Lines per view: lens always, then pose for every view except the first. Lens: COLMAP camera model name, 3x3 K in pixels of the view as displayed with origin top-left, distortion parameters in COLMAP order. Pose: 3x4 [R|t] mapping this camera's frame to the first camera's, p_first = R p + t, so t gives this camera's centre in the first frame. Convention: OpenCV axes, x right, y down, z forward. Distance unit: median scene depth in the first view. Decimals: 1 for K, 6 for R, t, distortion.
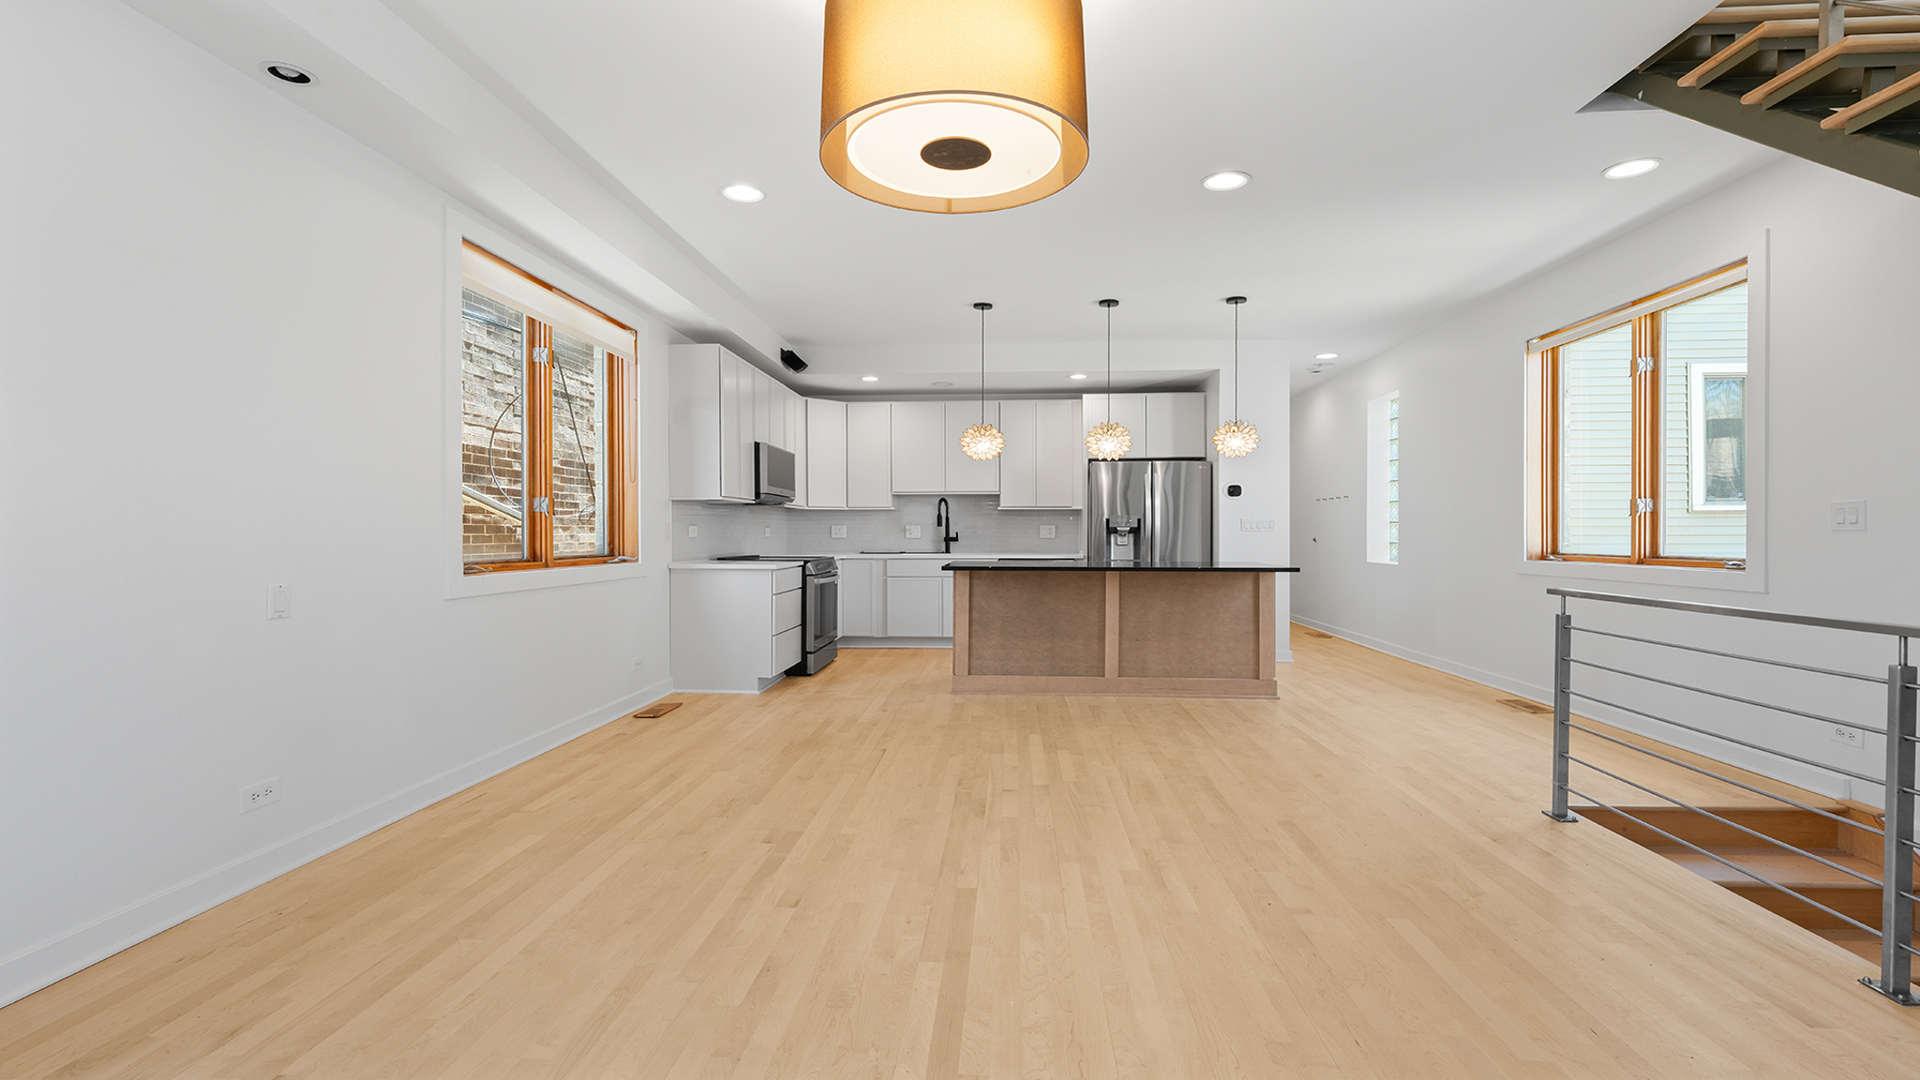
lens RADIAL K [[859.7, 0, 956.6], [0, 859.7, 545.3], [0, 0, 1]] dist [0.001041, -0.000001]
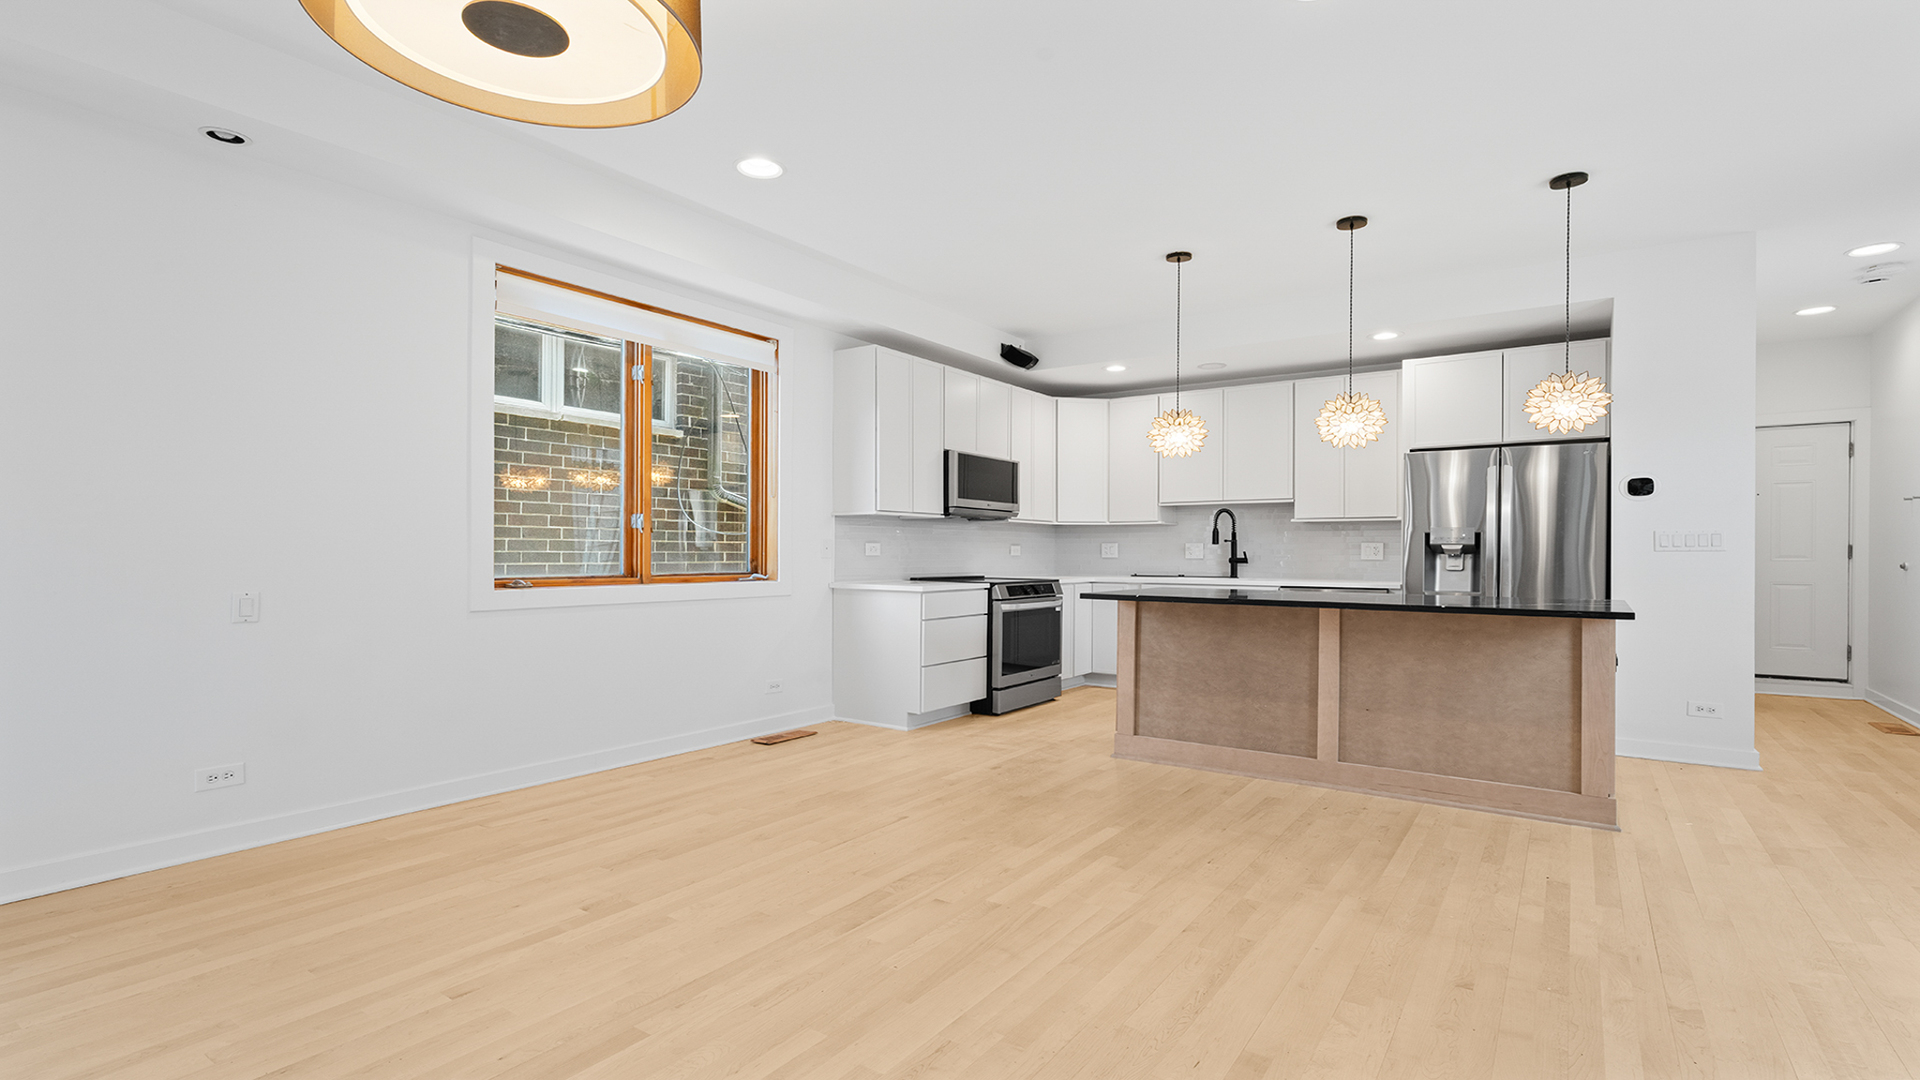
lens RADIAL K [[903.6, 0, 953.9], [0, 903.6, 561.2], [0, 0, 1]] dist [0.001971, -0.000181]
pose [[0.858034, 0.008717, -0.513518, 0.293279], [-0.011685, 0.999928, -0.002552, -0.001642], [0.513459, 0.008190, 0.858075, 0.217848]]
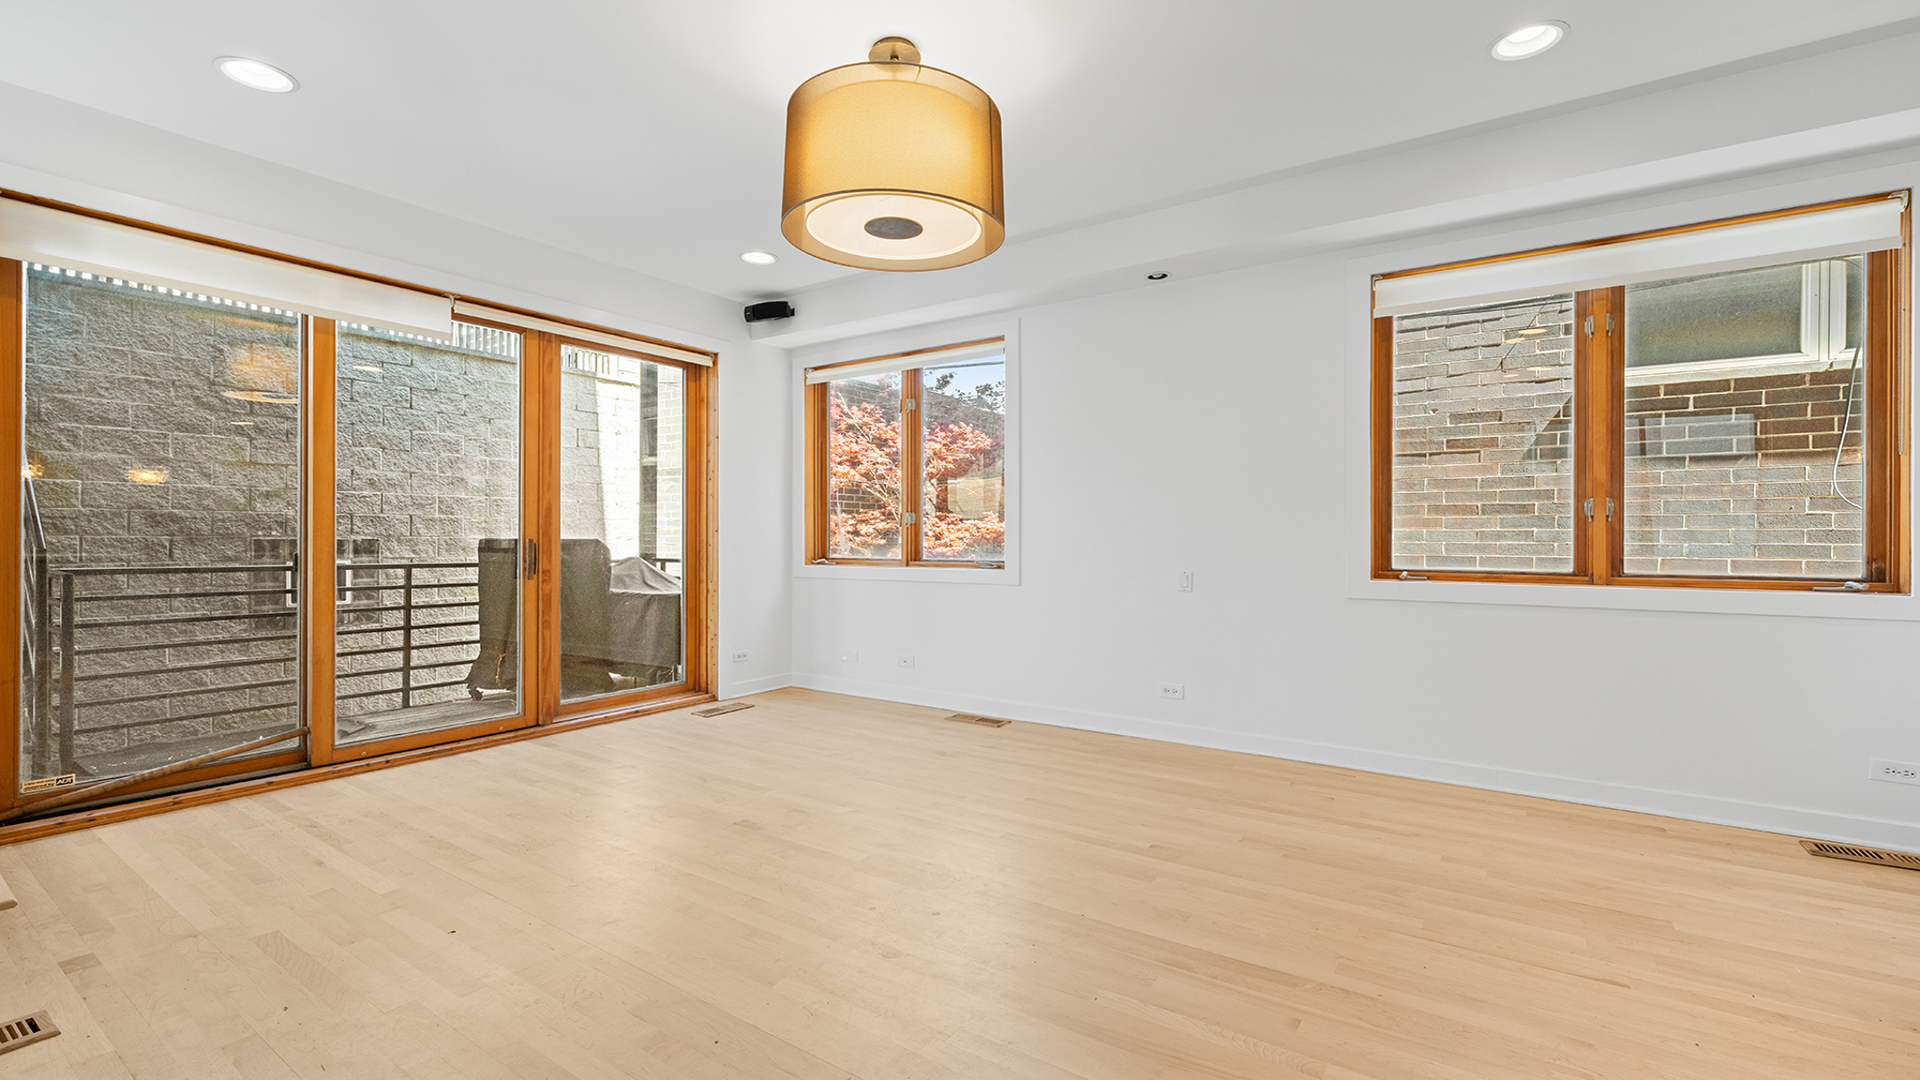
lens RADIAL K [[820.2, 0, 957.1], [0, 820.2, 535.9], [0, 0, 1]] dist [-0.001676, 0.000689]
pose [[-0.511964, -0.002068, -0.859004, 0.385121], [-0.014976, 0.999867, 0.006519, -0.012433], [0.858876, 0.016201, -0.511927, 0.681449]]
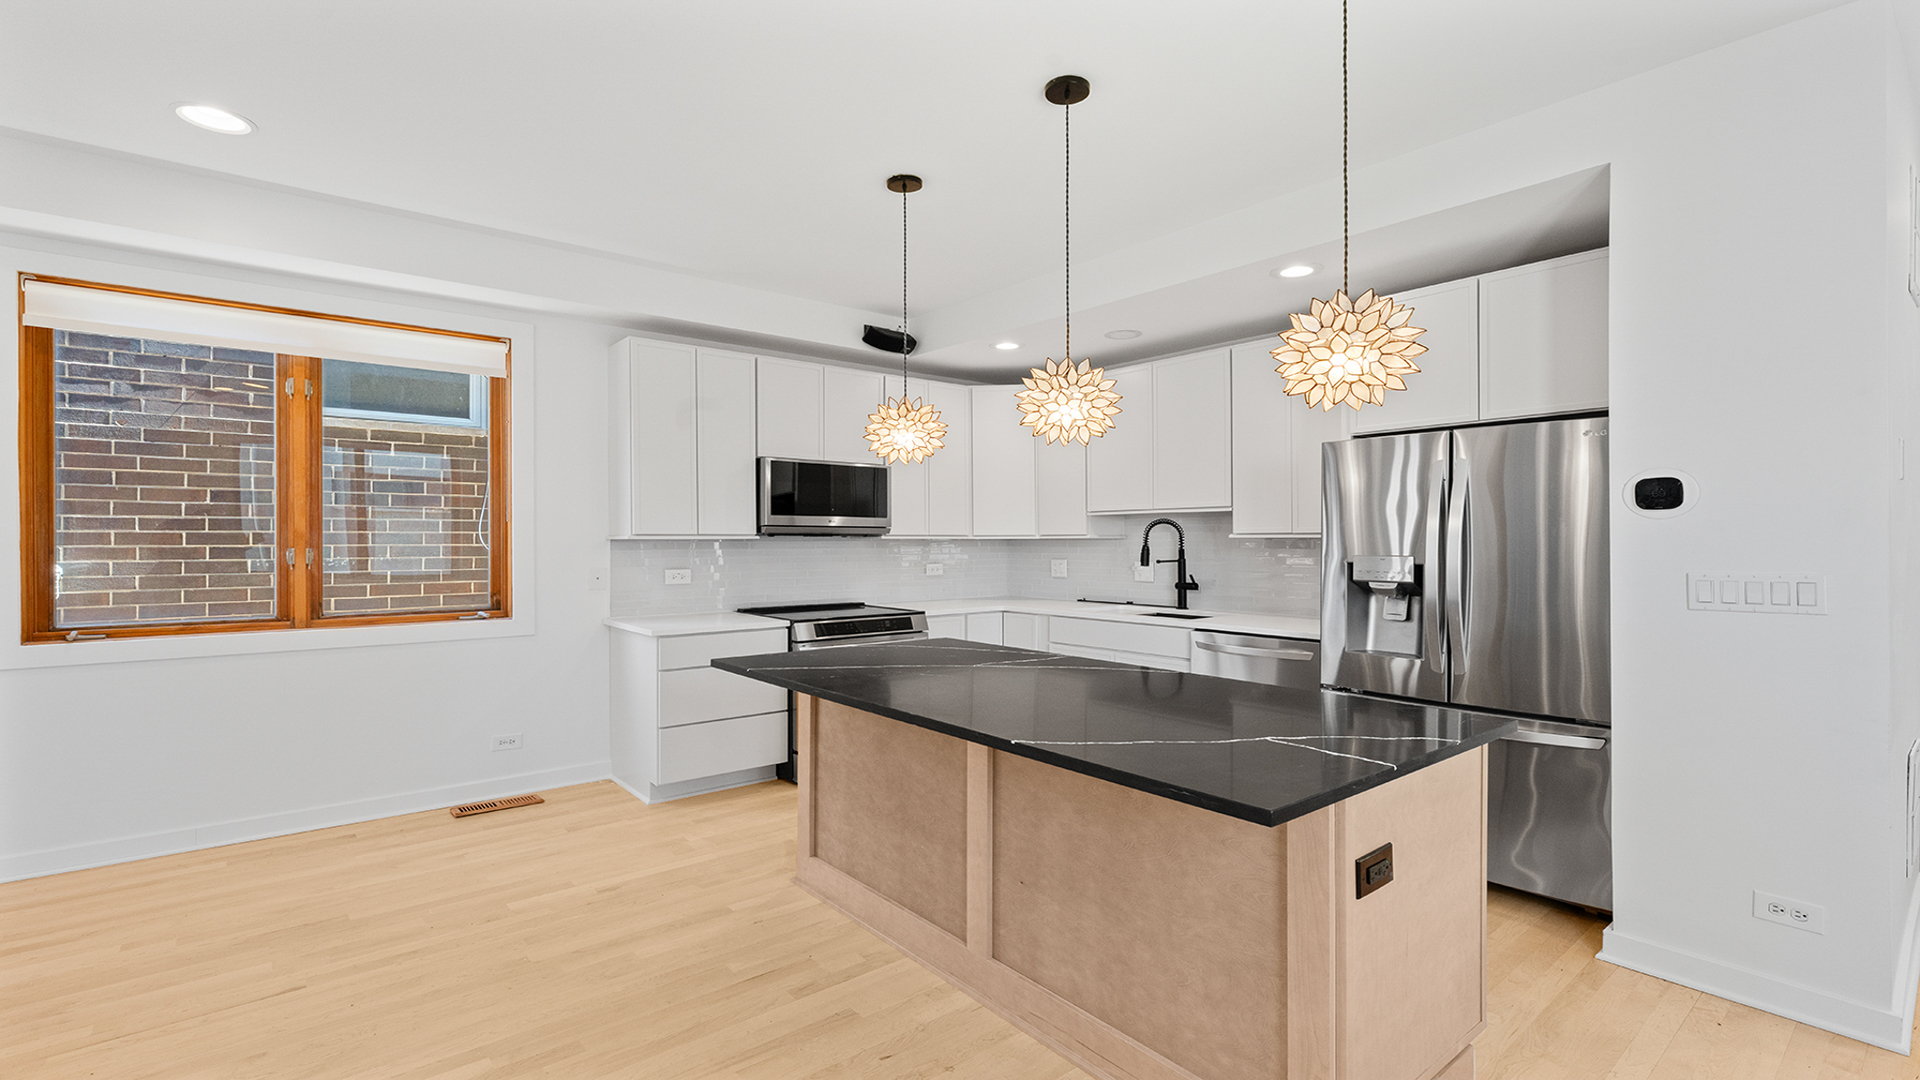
lens RADIAL K [[855.7, 0, 959.3], [0, 855.7, 542.9], [0, 0, 1]] dist [-0.000256, -0.000074]
pose [[0.684558, 0.002493, -0.728954, 0.483069], [-0.009124, 0.999945, -0.005148, -0.048863], [0.728902, 0.010175, 0.684543, 0.694535]]
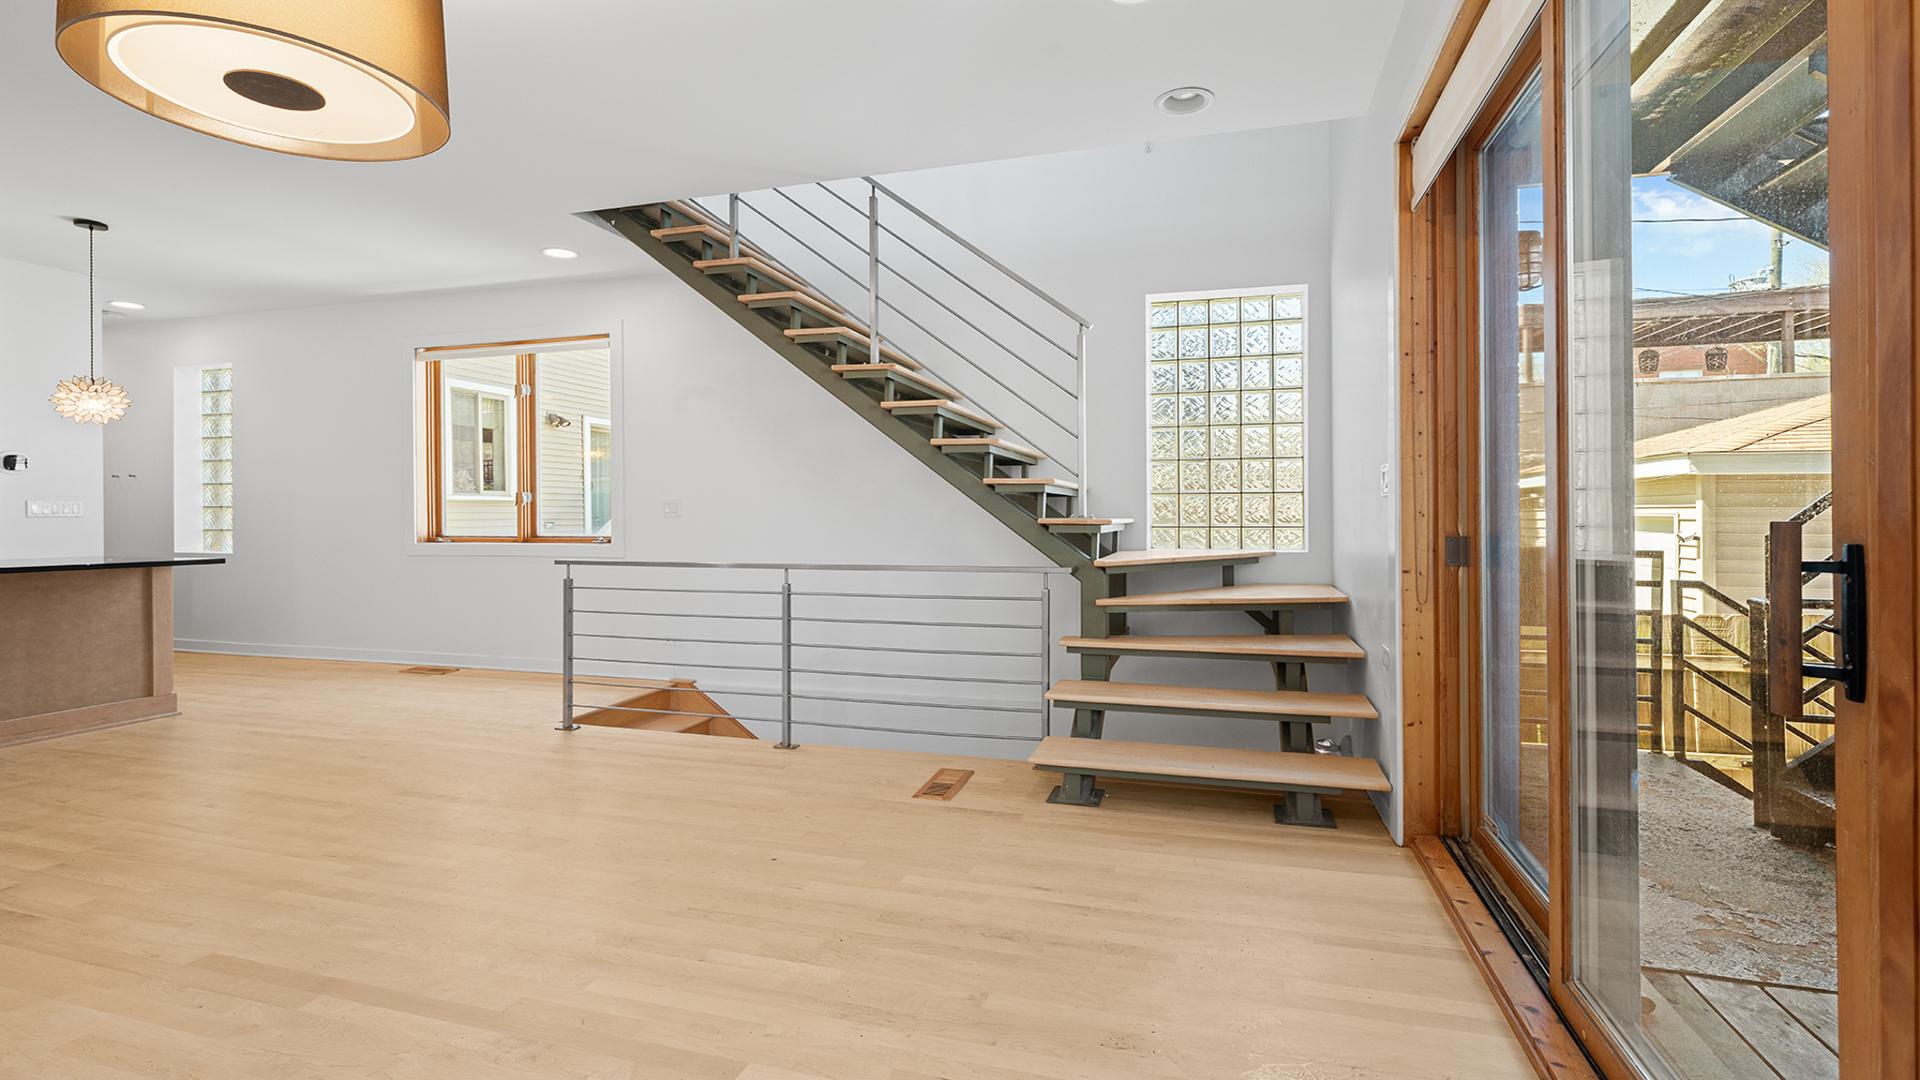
lens RADIAL K [[876.3, 0, 956.5], [0, 876.3, 518.2], [0, 0, 1]] dist [0.001072, 0.000053]
pose [[0.223694, -0.002605, 0.974656, -0.293418], [0.016132, 0.999869, -0.001030, -0.002254], [-0.974526, 0.015953, 0.223707, 0.051461]]
